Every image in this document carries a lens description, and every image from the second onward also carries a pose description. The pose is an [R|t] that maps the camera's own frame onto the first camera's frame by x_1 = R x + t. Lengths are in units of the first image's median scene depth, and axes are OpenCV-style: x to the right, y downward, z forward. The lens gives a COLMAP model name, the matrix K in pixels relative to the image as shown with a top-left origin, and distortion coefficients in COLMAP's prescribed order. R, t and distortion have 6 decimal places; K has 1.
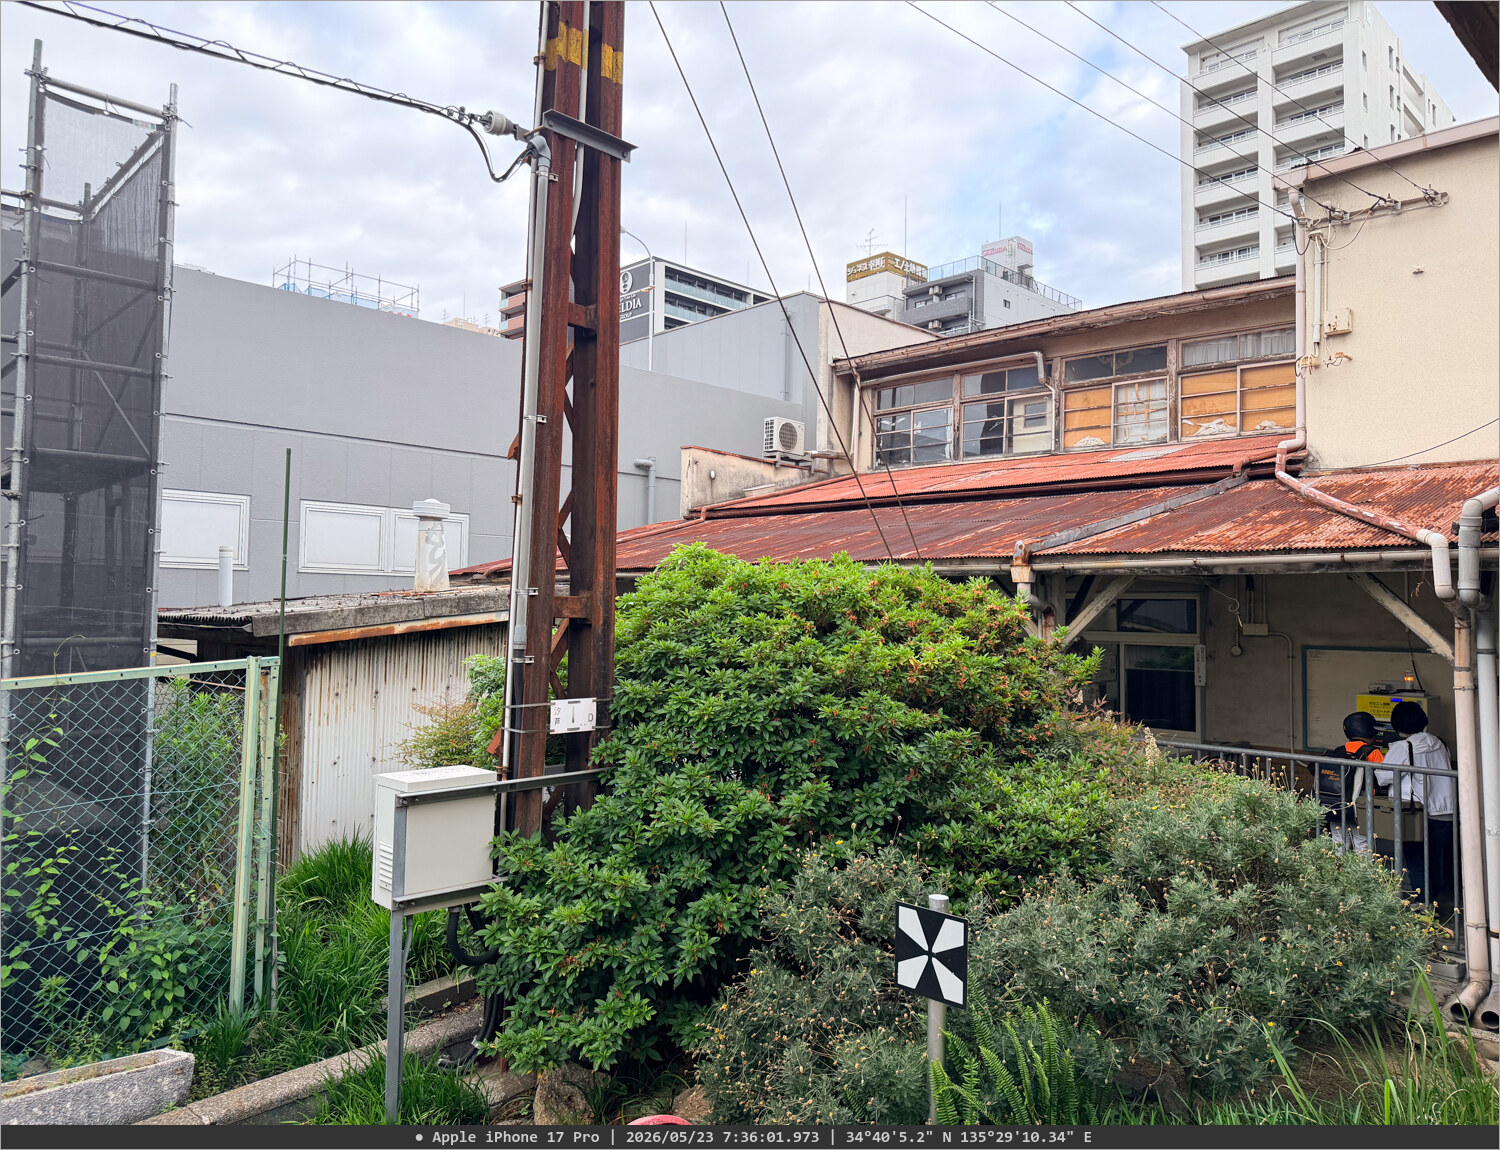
lens RADIAL K [[1020.4, 0, 750.0], [0, 1020.4, 575.0], [0, 0, 1]] dist [0.070707, -0.119643]
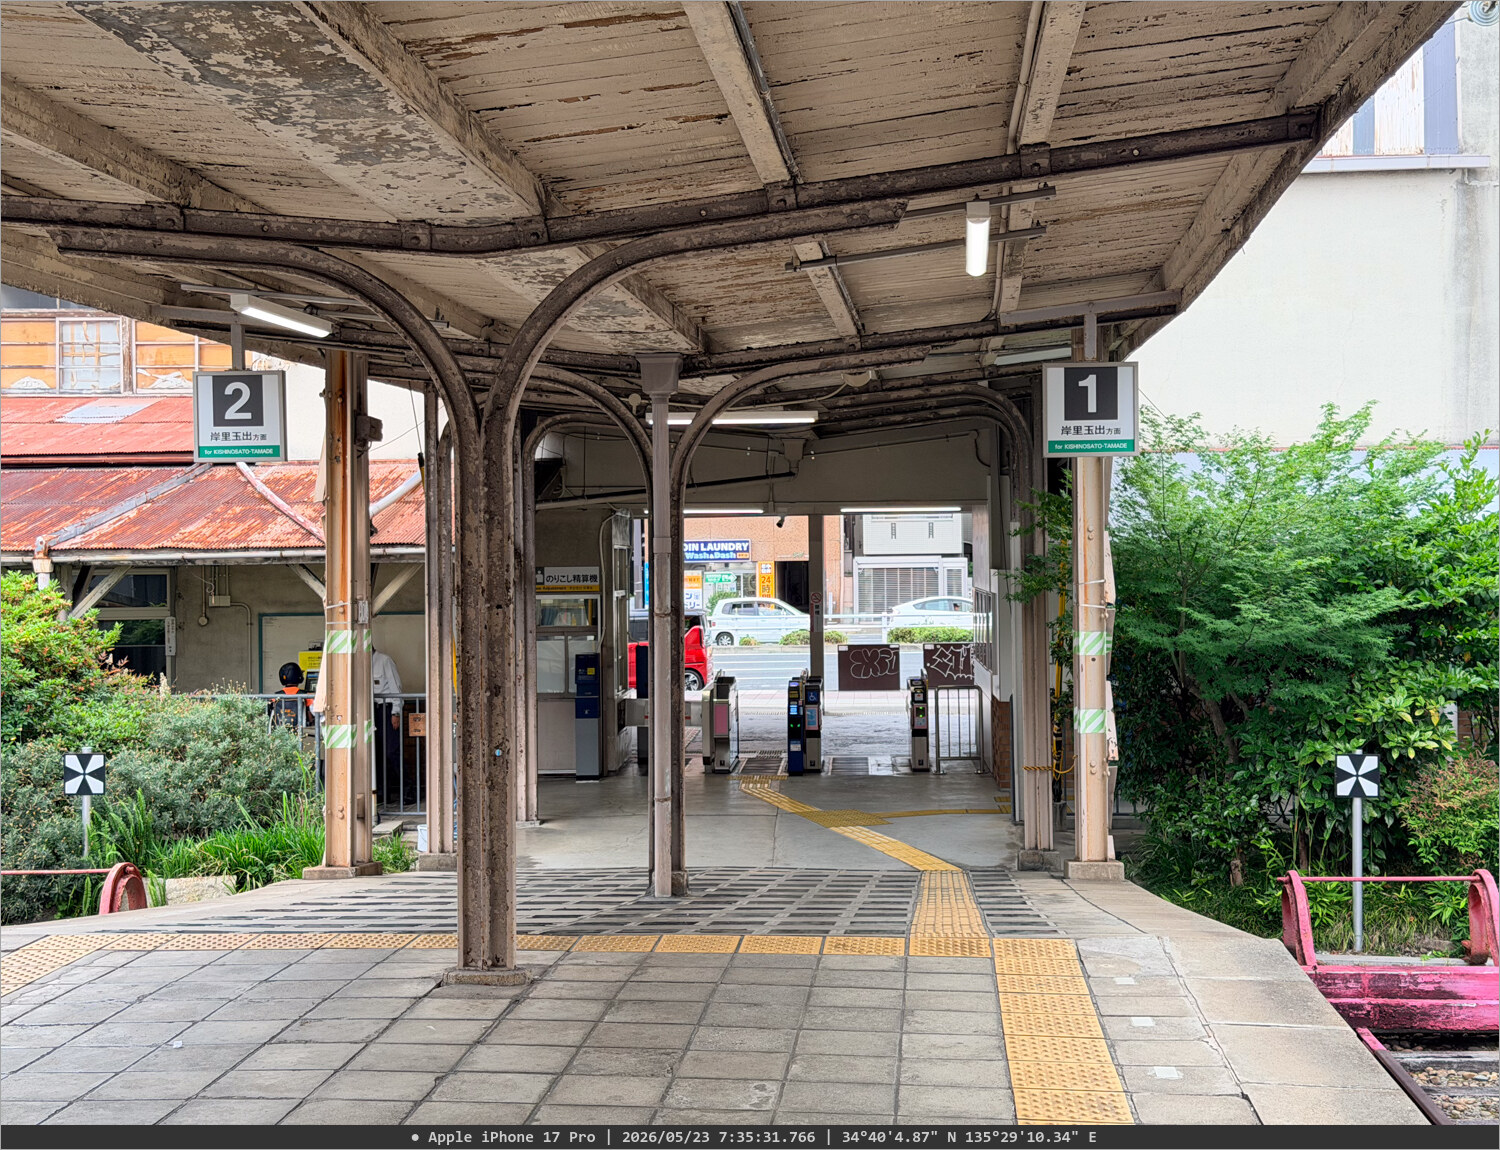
lens RADIAL K [[2149.6, 0, 747.5], [0, 2149.6, 532.0], [0, 0, 1]] dist [0.226351, -0.015108]
pose [[0.760087, -0.013650, 0.649678, -0.892193], [-0.004575, 0.999642, 0.026356, -0.127822], [-0.649806, -0.023005, 0.759752, -1.708582]]
